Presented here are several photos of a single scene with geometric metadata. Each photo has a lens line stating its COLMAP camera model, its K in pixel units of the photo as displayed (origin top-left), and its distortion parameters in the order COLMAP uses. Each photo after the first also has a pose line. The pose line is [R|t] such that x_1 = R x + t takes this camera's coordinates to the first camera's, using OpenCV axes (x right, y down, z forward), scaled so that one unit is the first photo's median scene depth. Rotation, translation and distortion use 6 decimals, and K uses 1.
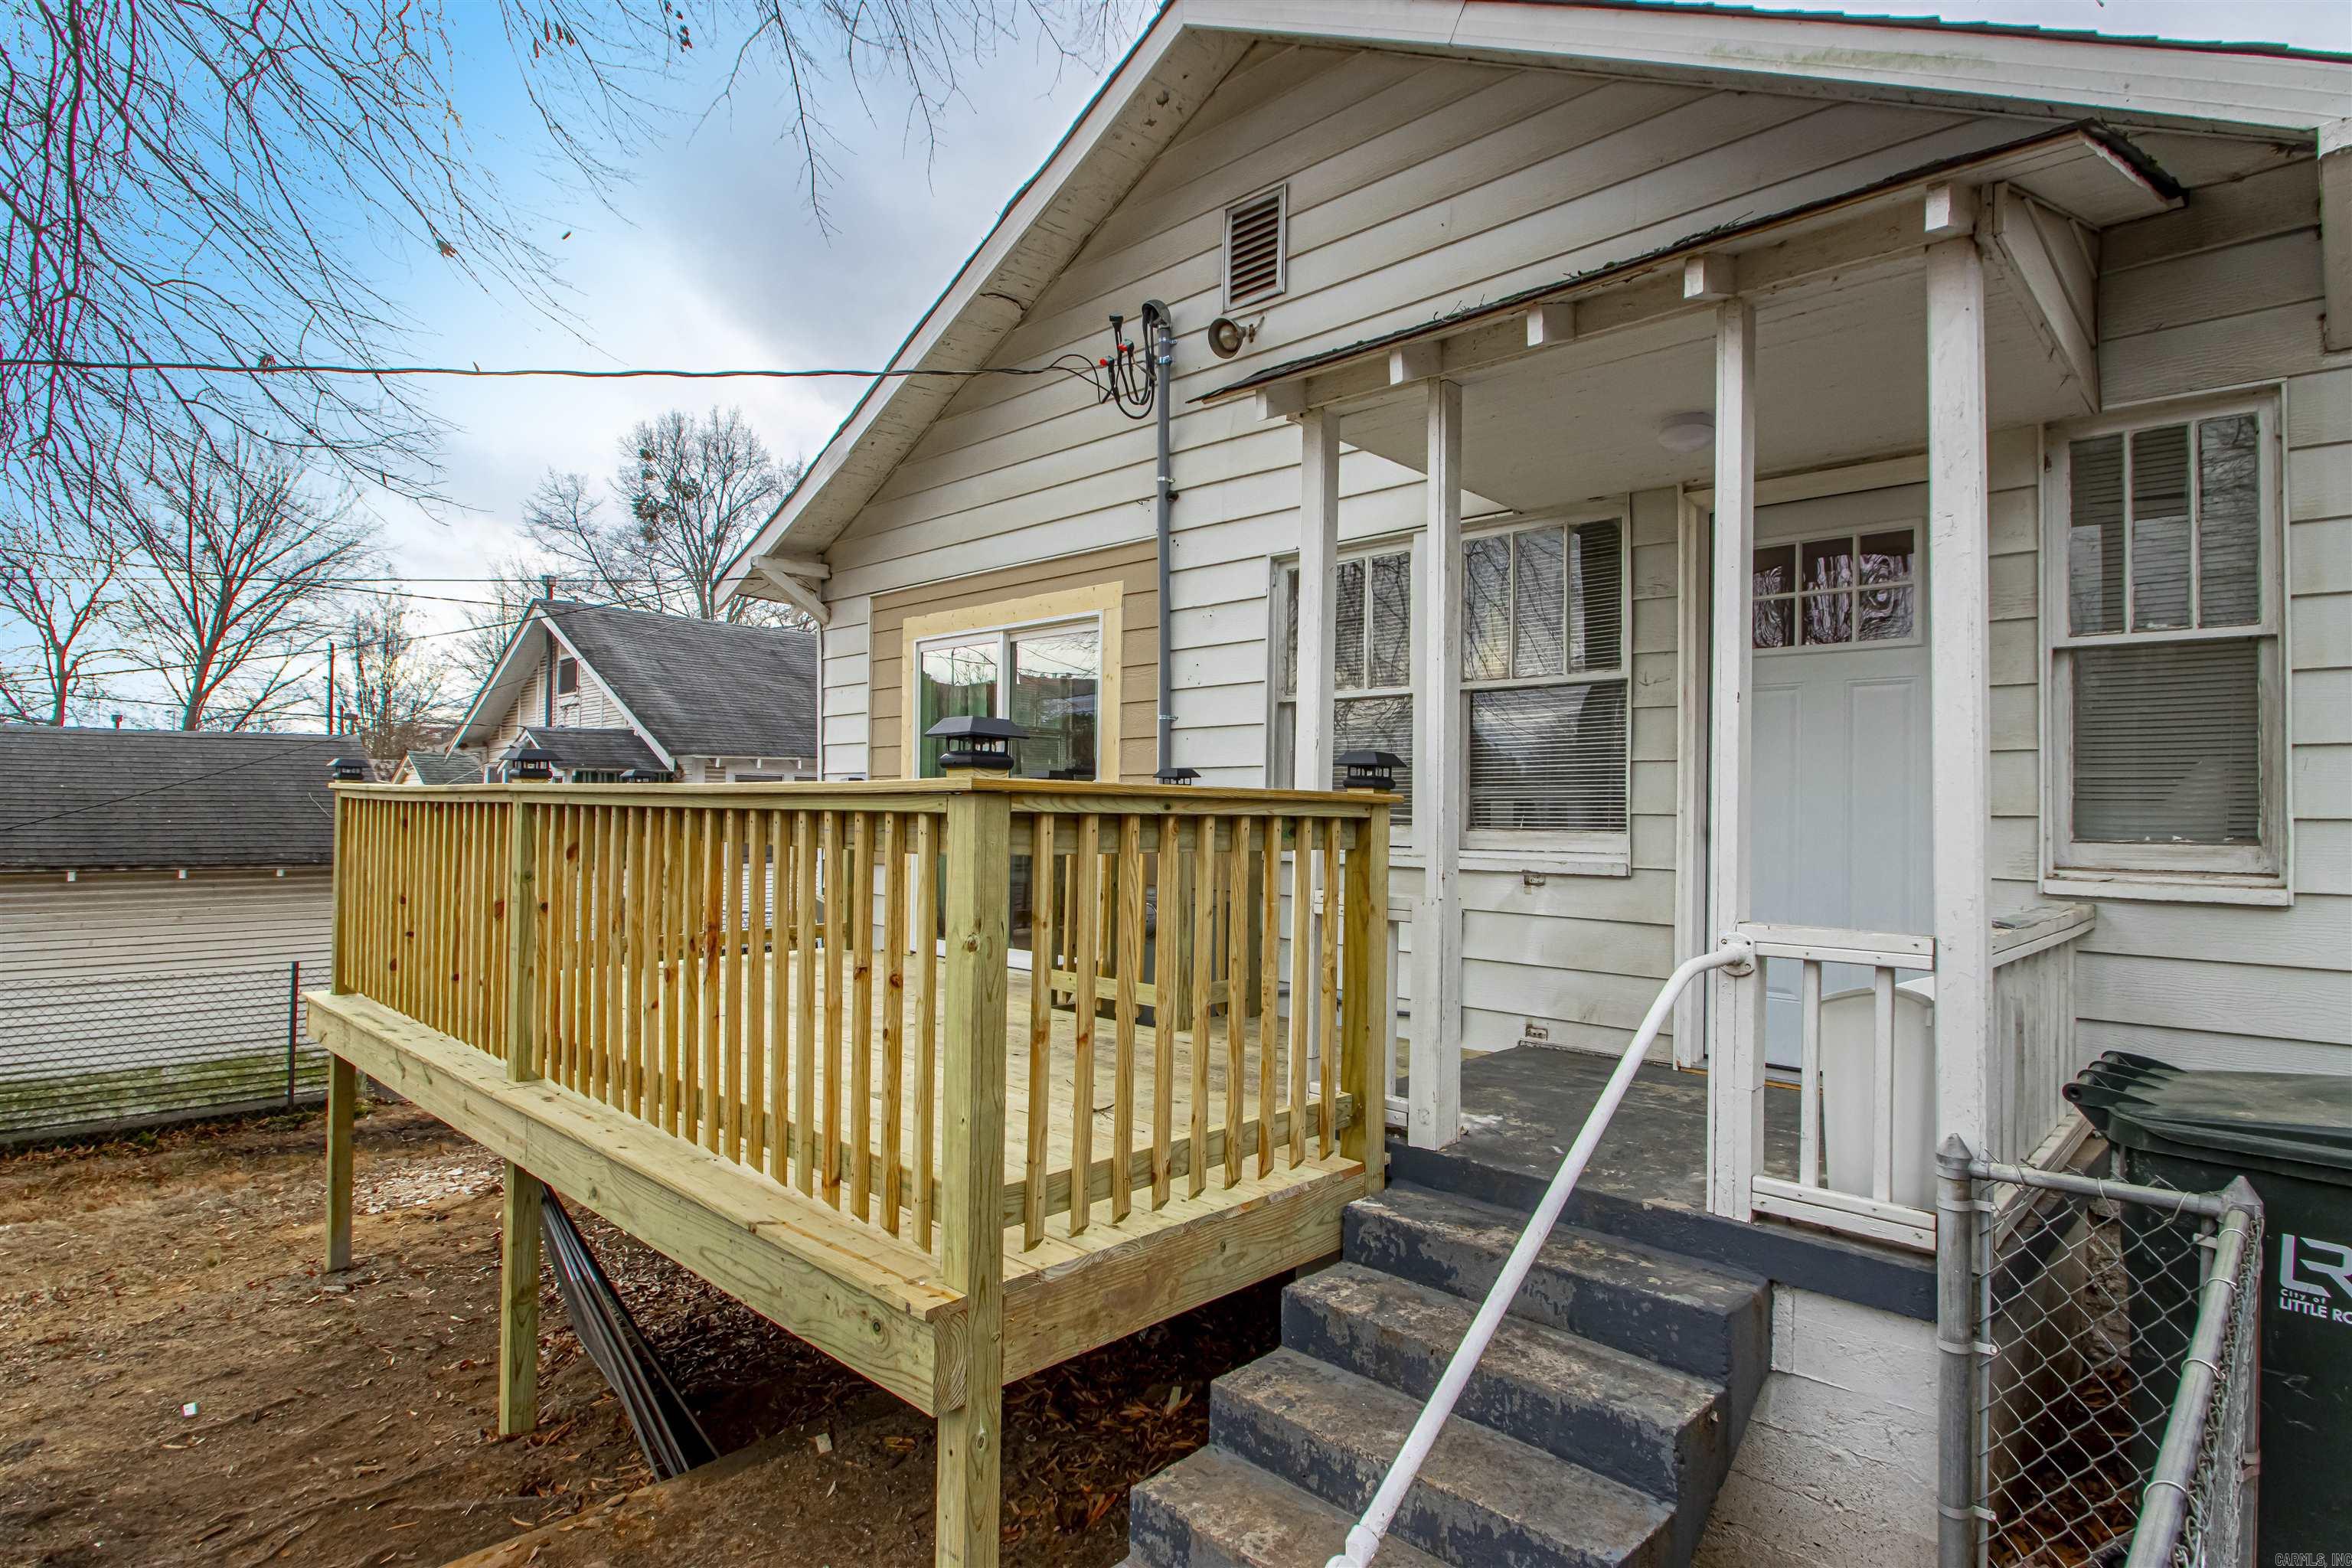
lens RADIAL K [[1191.9, 0, 1179.3], [0, 1191.9, 783.8], [0, 0, 1]] dist [0.005965, -0.014916]
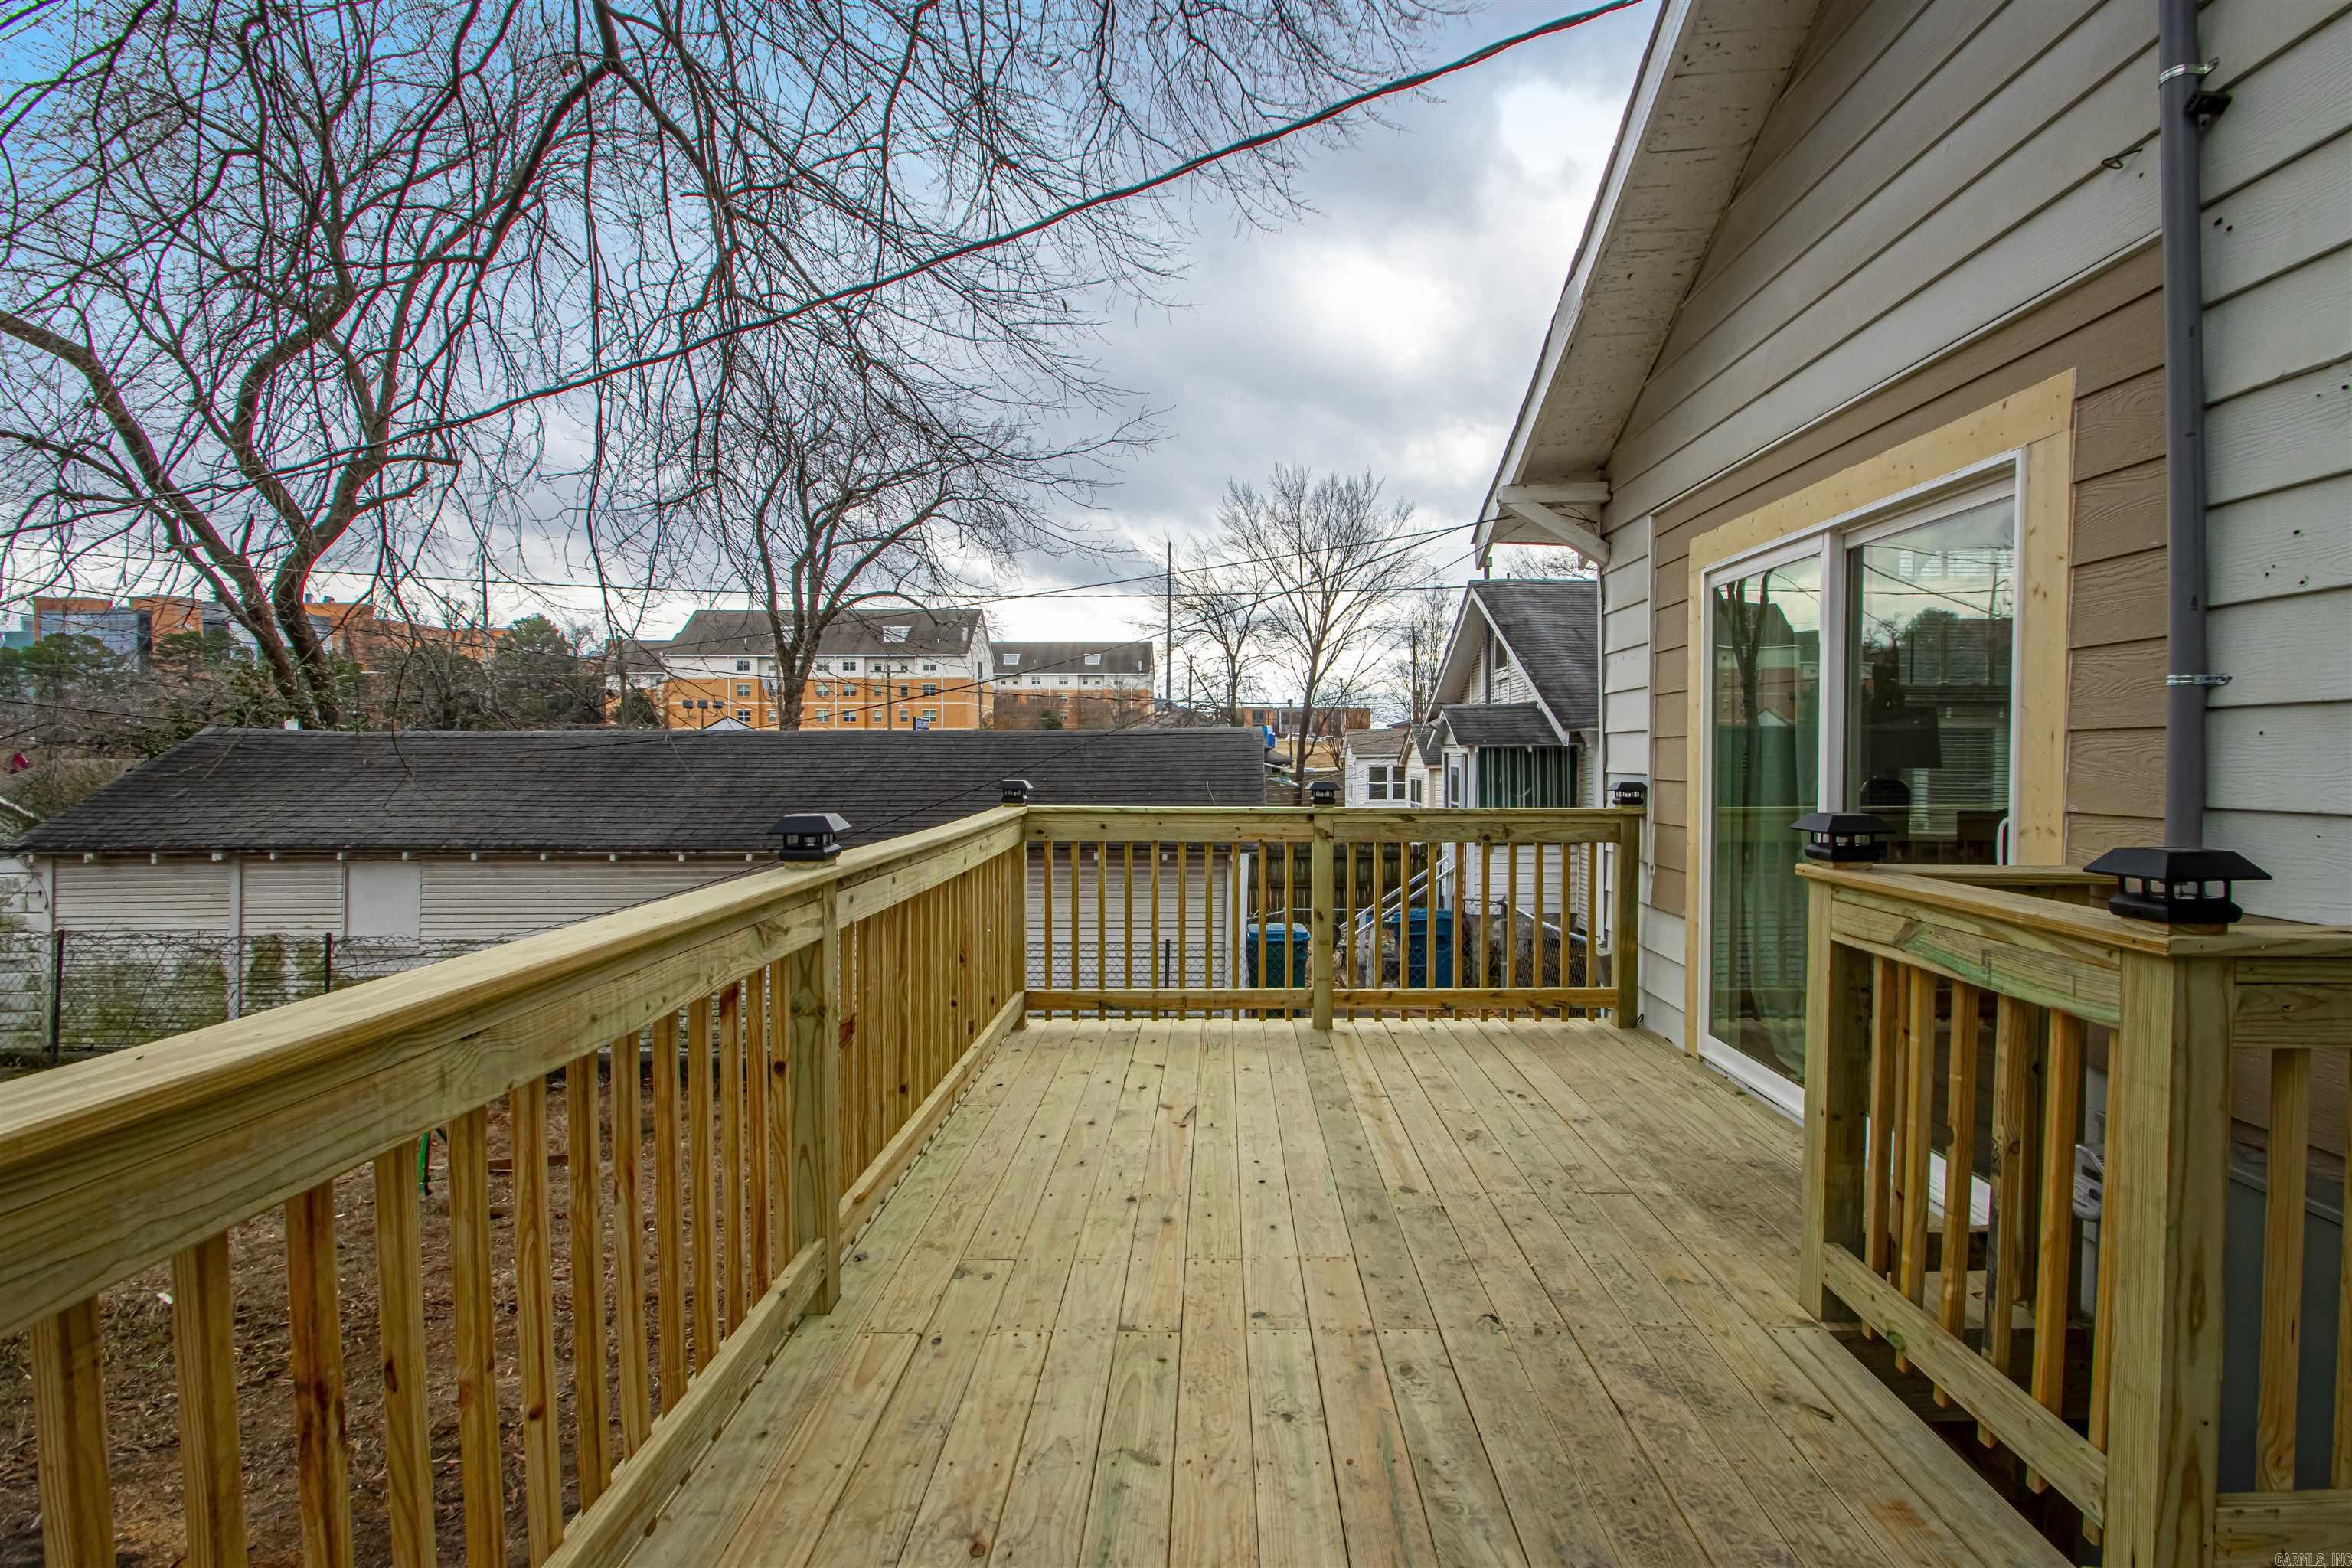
lens RADIAL K [[1088.4, 0, 1193.9], [0, 1088.4, 787.6], [0, 0, 1]] dist [0.016613, -0.016464]
pose [[0.672976, 0.008028, -0.739620, 0.045566], [0.027723, 0.998965, 0.036068, -0.056627], [0.739144, -0.044778, 0.672057, 0.684579]]
